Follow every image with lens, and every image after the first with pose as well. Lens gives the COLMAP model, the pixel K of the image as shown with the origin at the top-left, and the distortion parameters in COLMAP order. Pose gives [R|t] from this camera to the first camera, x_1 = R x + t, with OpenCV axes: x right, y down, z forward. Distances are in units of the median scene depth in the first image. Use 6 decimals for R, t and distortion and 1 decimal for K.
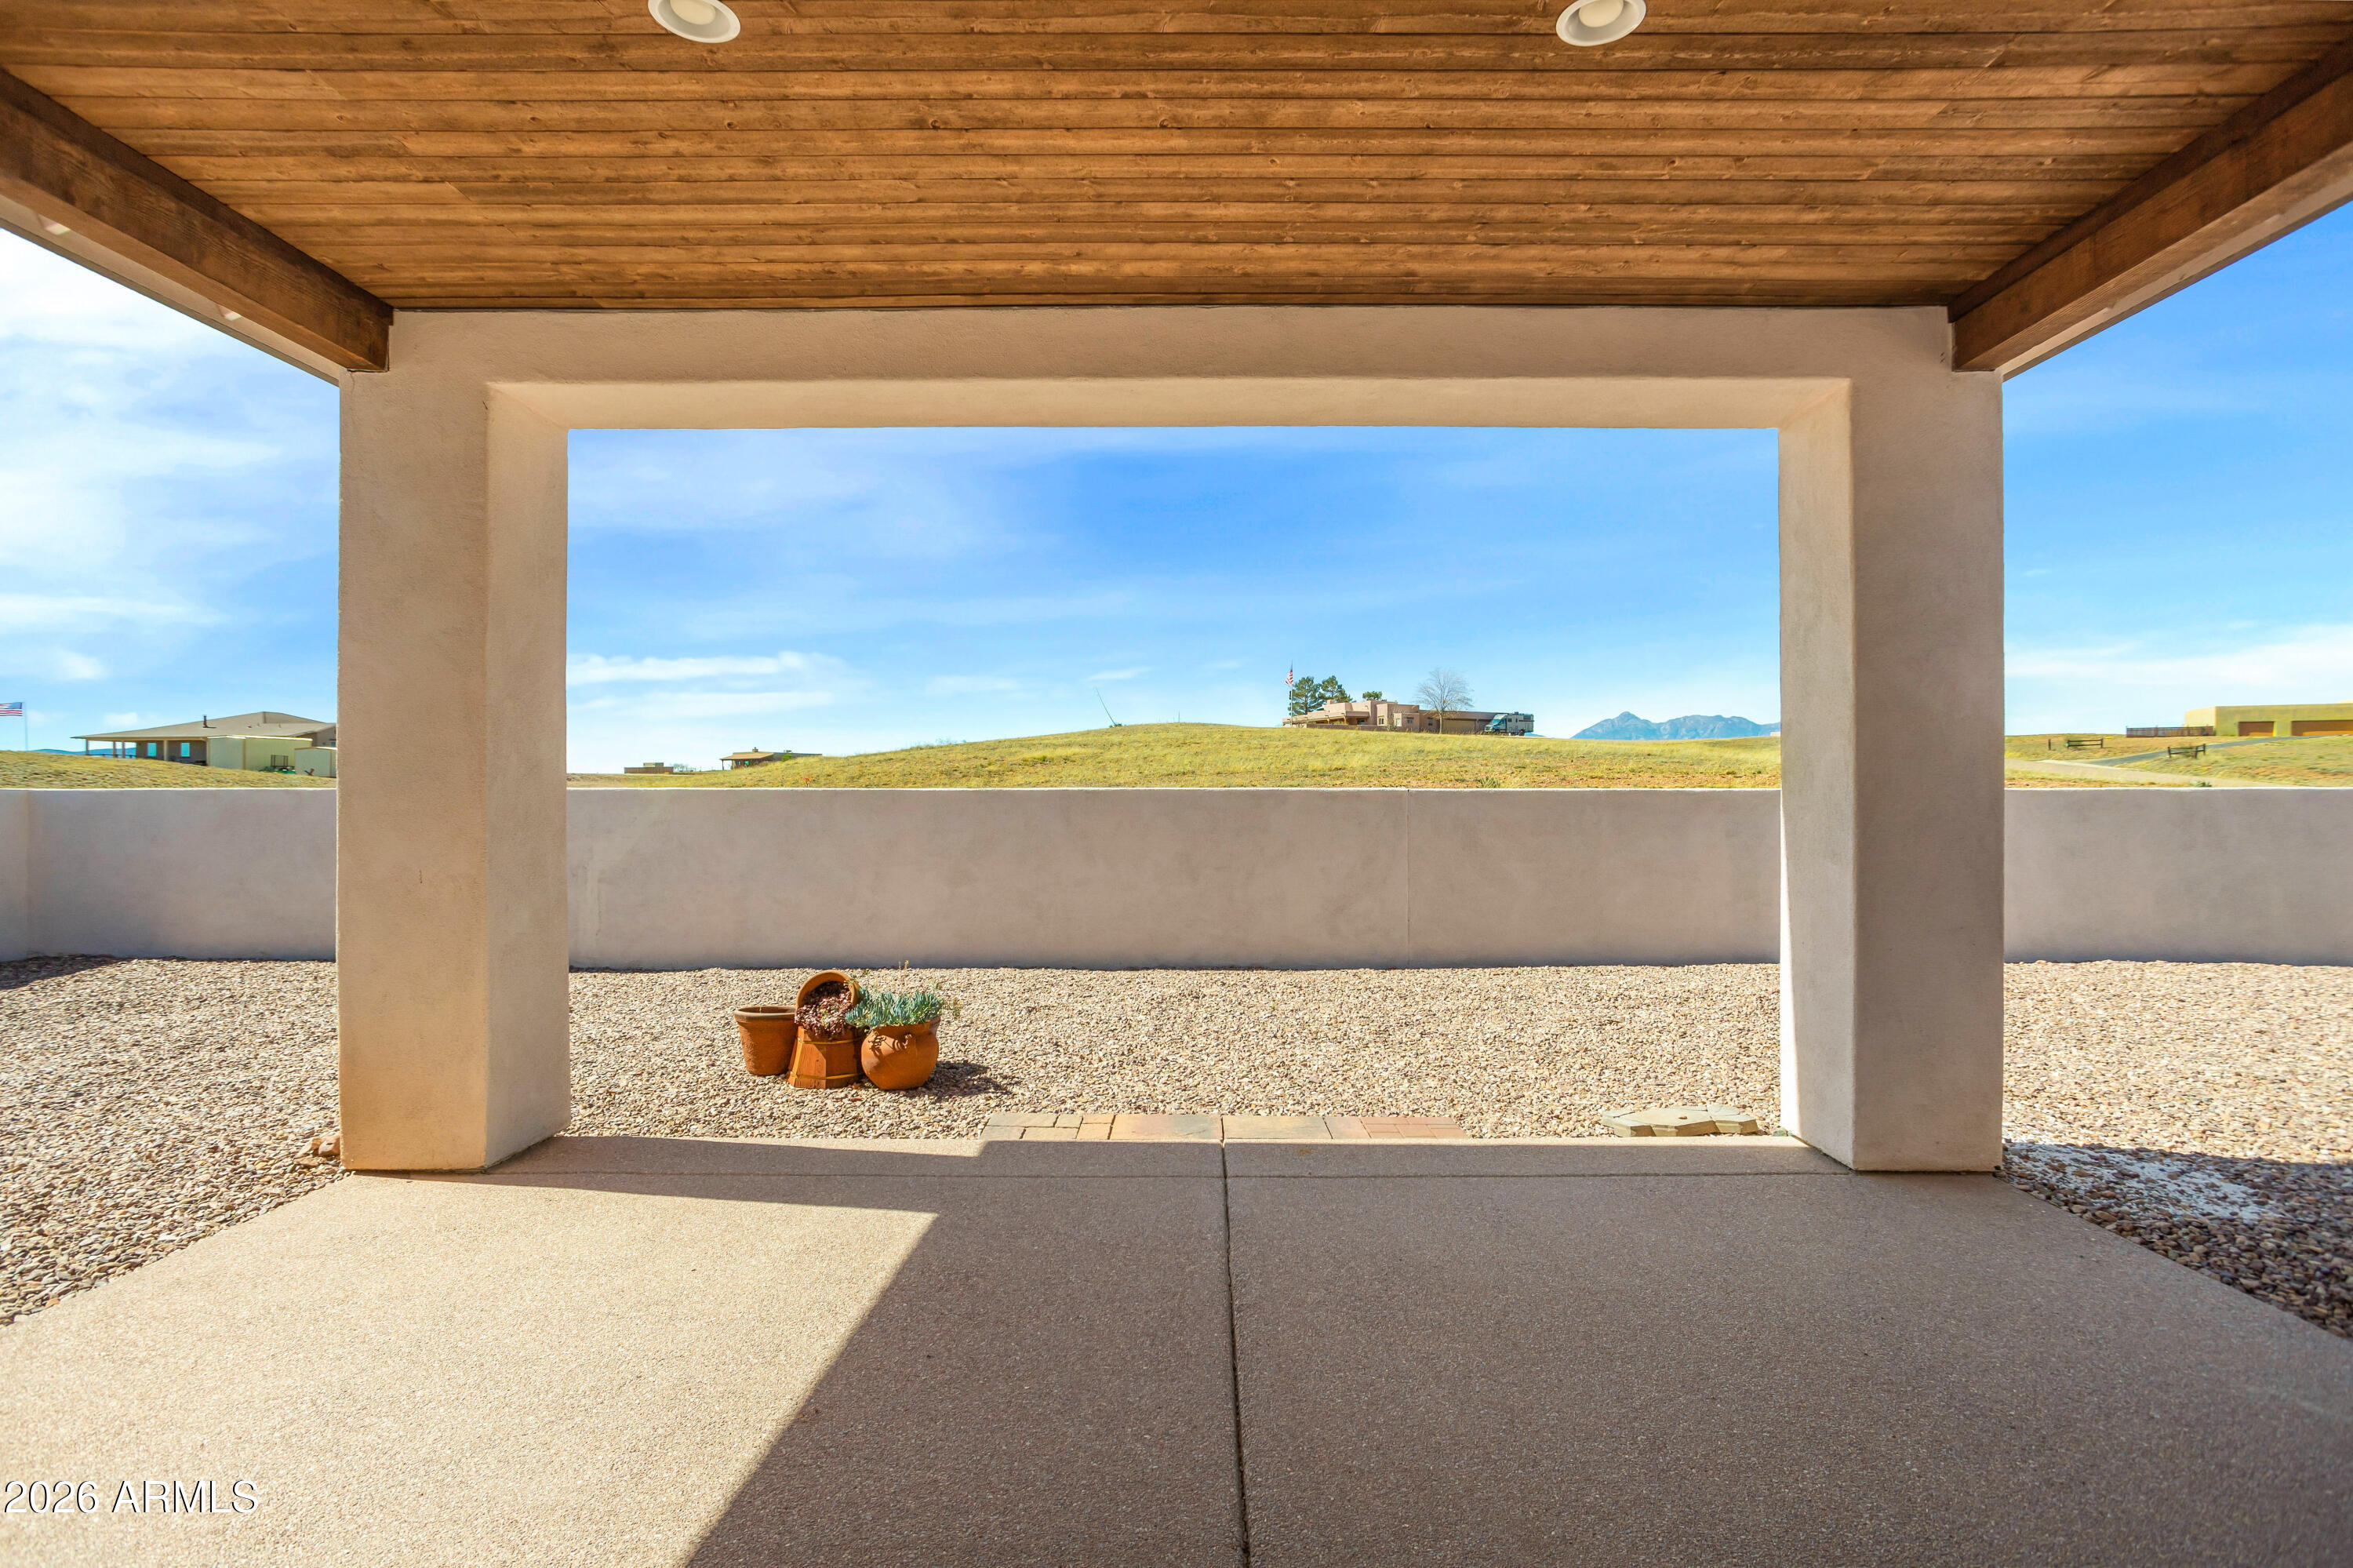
lens RADIAL K [[1182.1, 0, 1176.5], [0, 1182.1, 784.0], [0, 0, 1]] dist [0.000593, 0.000174]
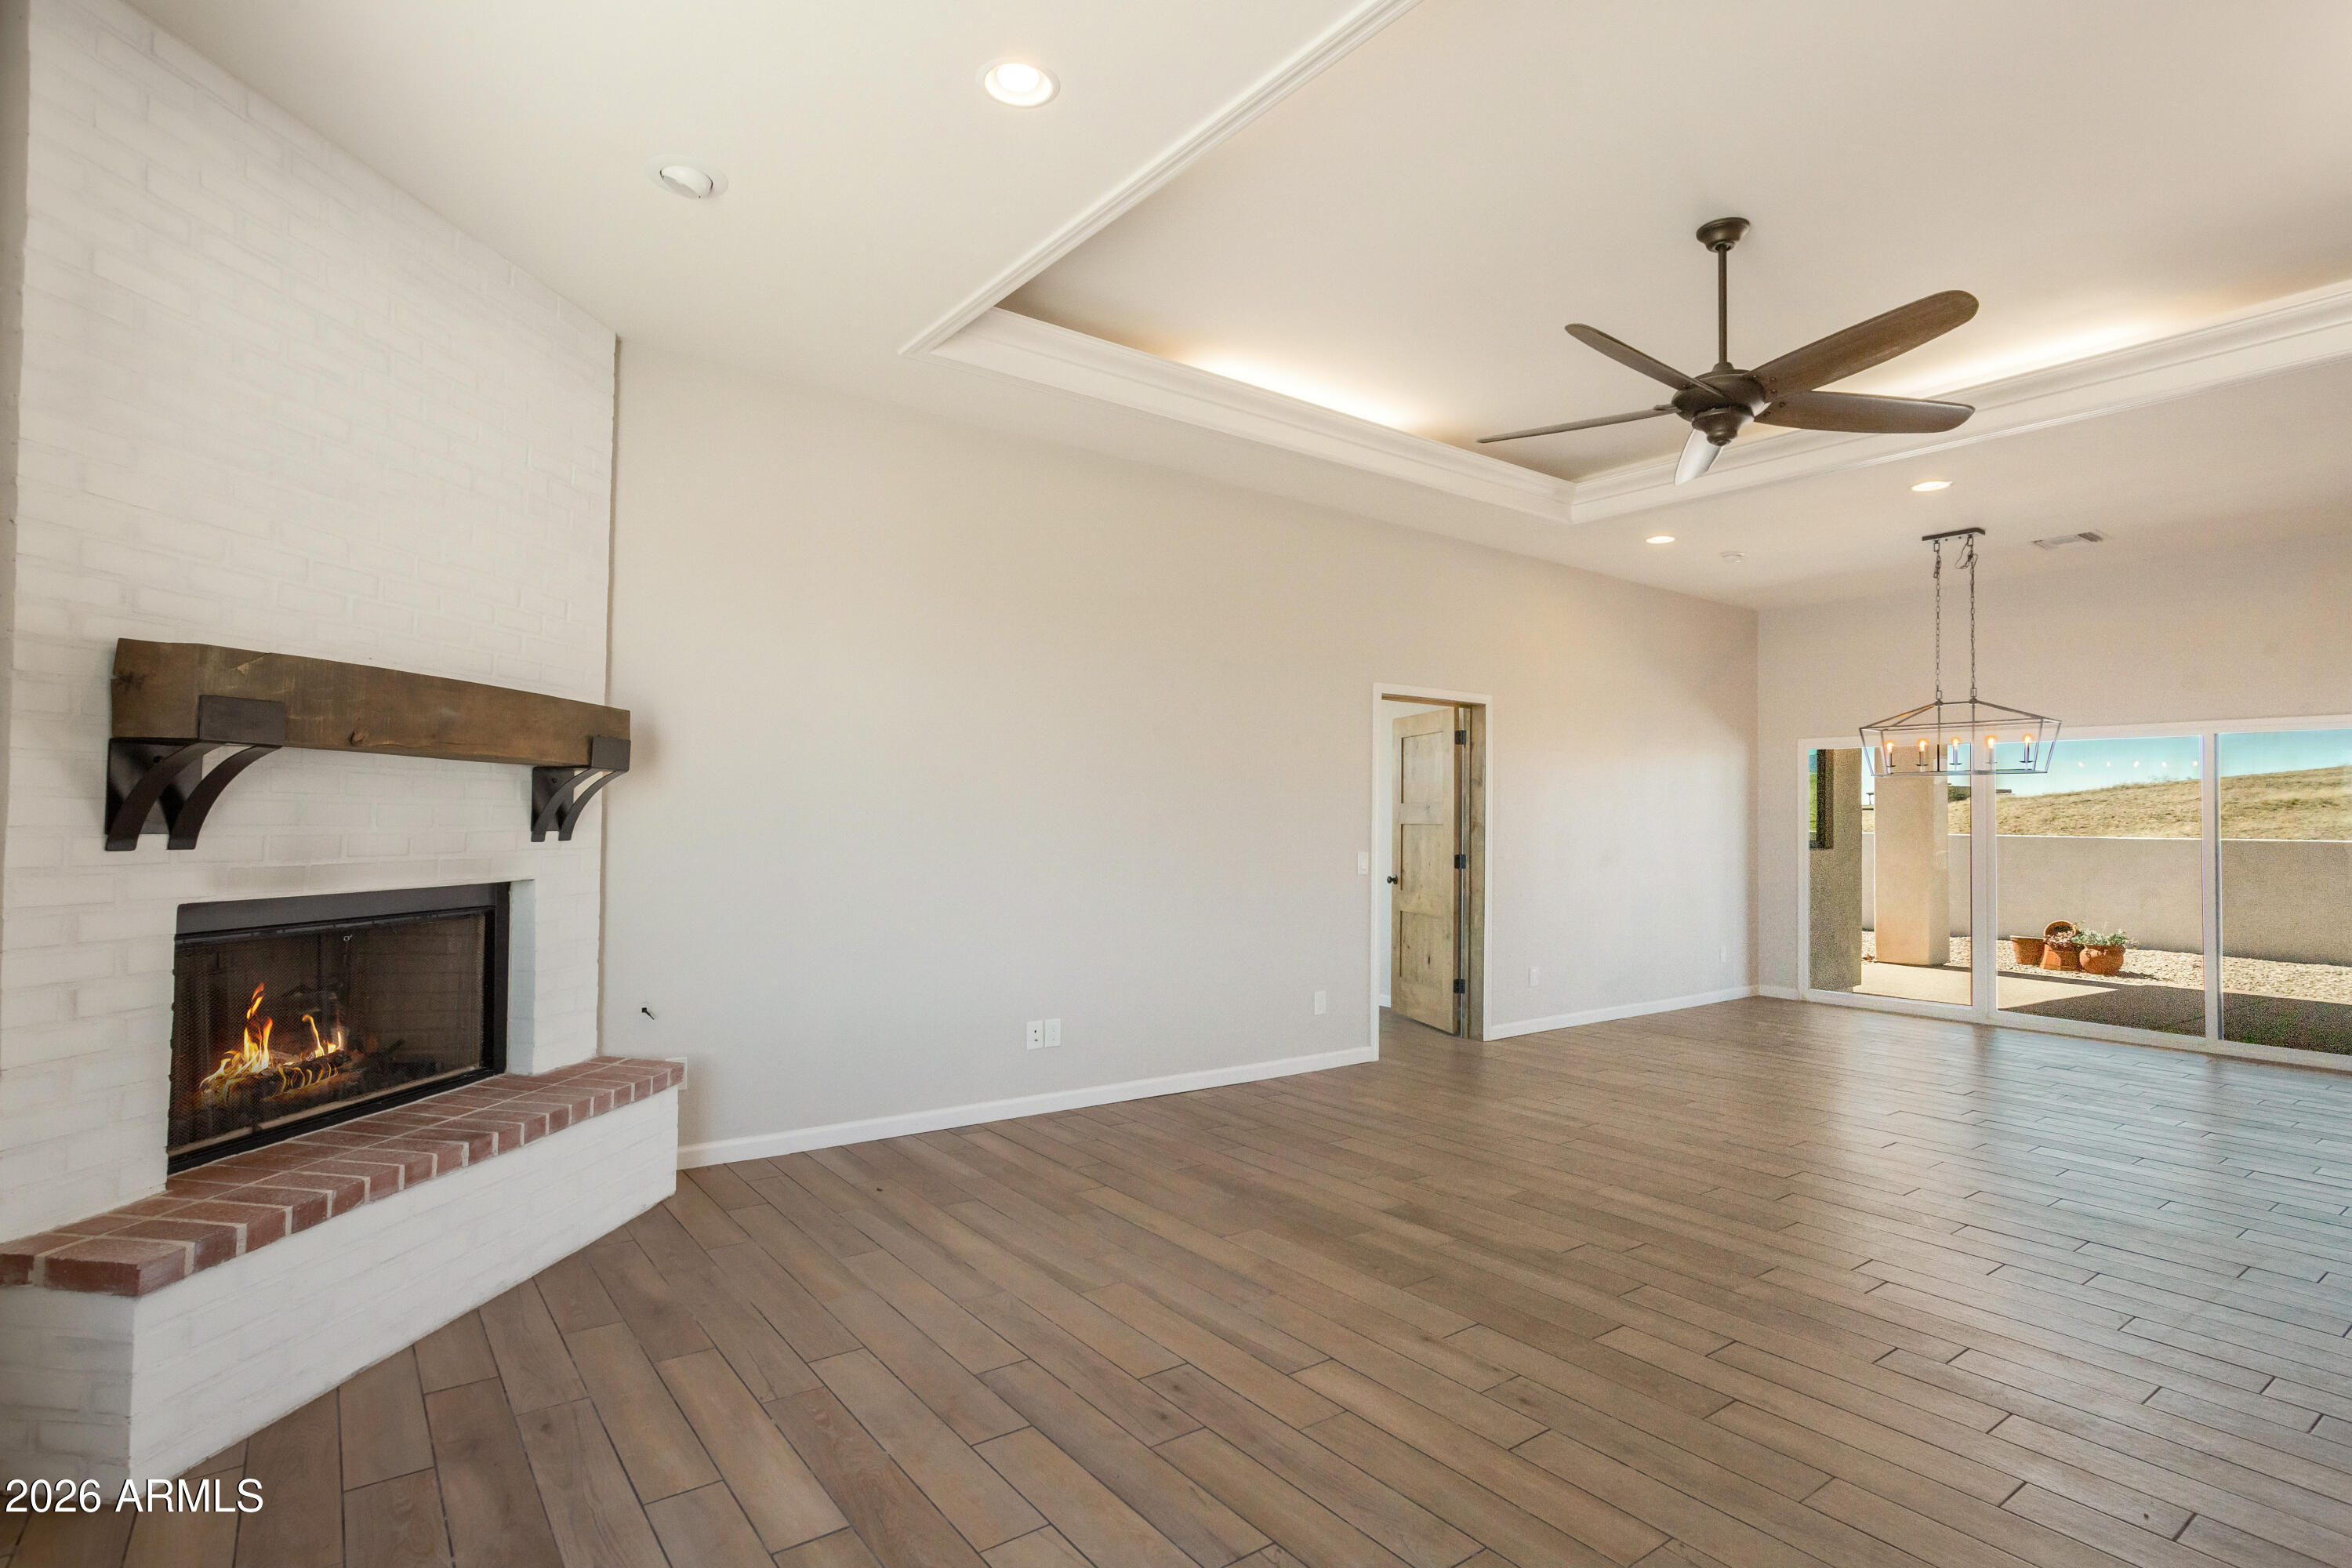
lens RADIAL K [[1159.4, 0, 1169.1], [0, 1159.4, 785.0], [0, 0, 1]] dist [-0.028181, 0.025143]
pose [[0.613843, -0.012104, -0.789336, 0.075040], [-0.009409, 0.999699, -0.022646, -0.006525], [0.789372, 0.021328, 0.613544, -0.320992]]
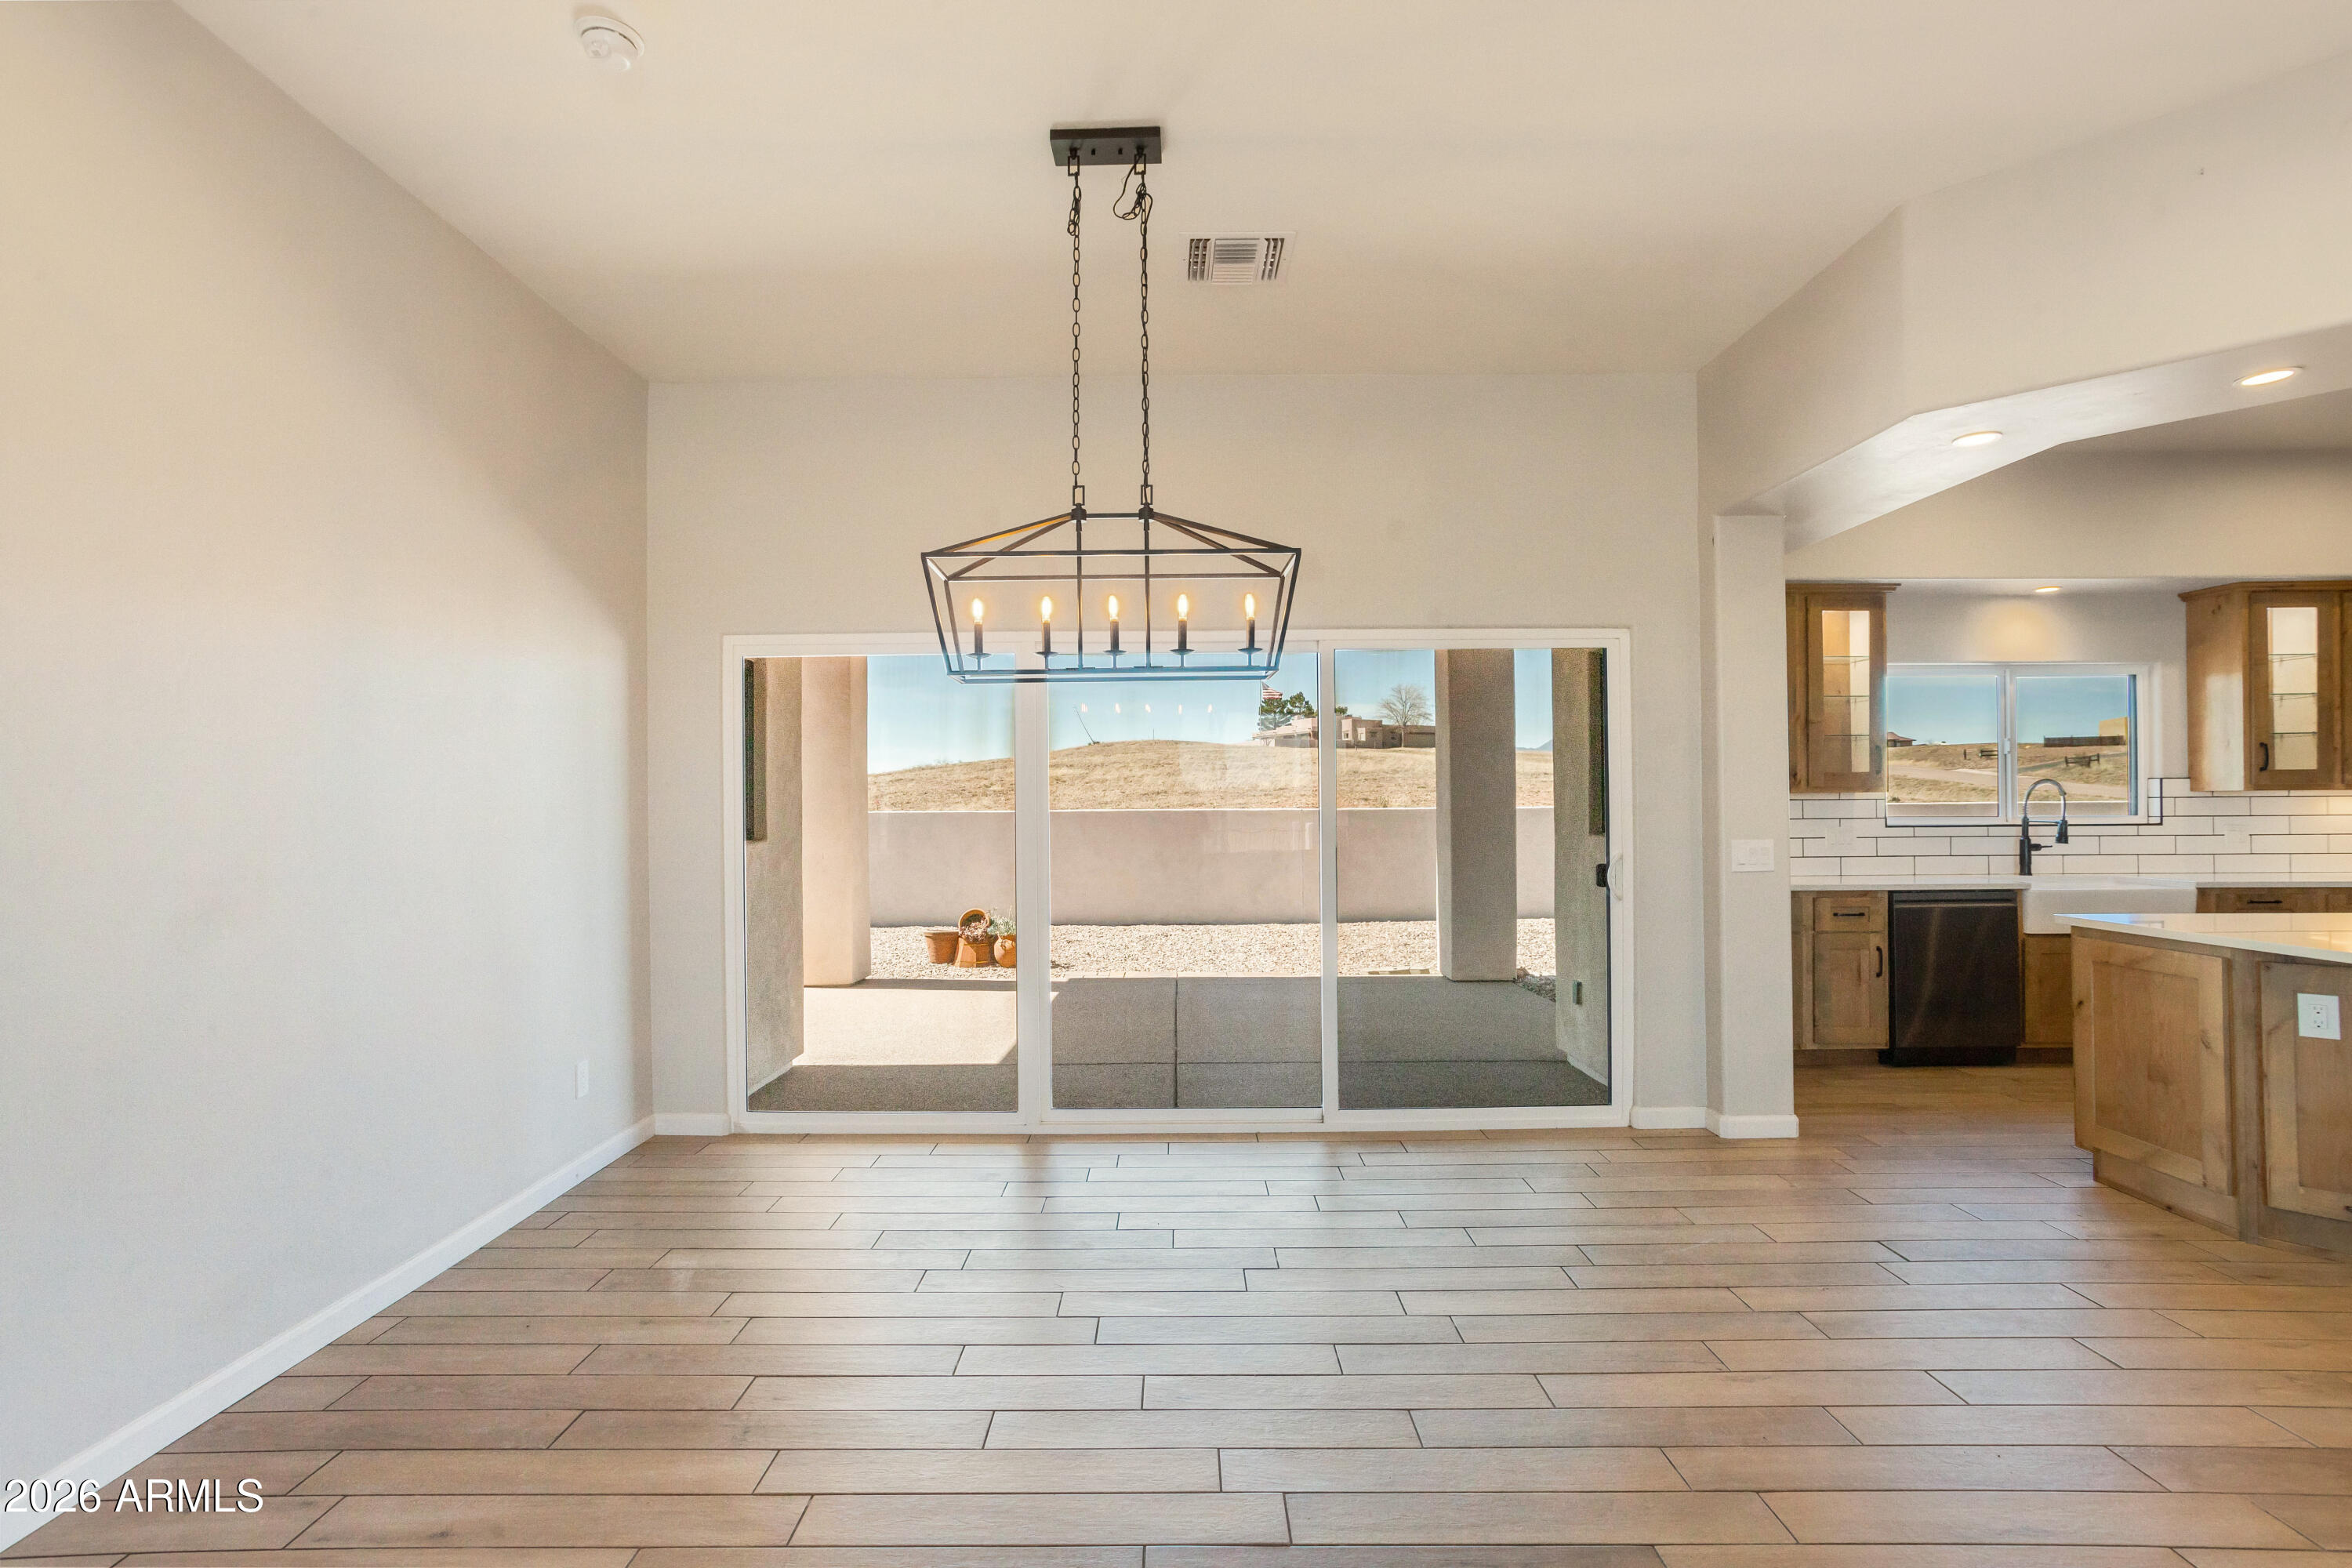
lens RADIAL K [[1159.4, 0, 1169.1], [0, 1159.4, 785.0], [0, 0, 1]] dist [-0.028181, 0.025143]
pose [[0.999858, -0.006892, 0.015384, -0.000753], [0.007039, 0.999930, -0.009552, -0.004566], [-0.015317, 0.009659, 0.999836, -0.170982]]
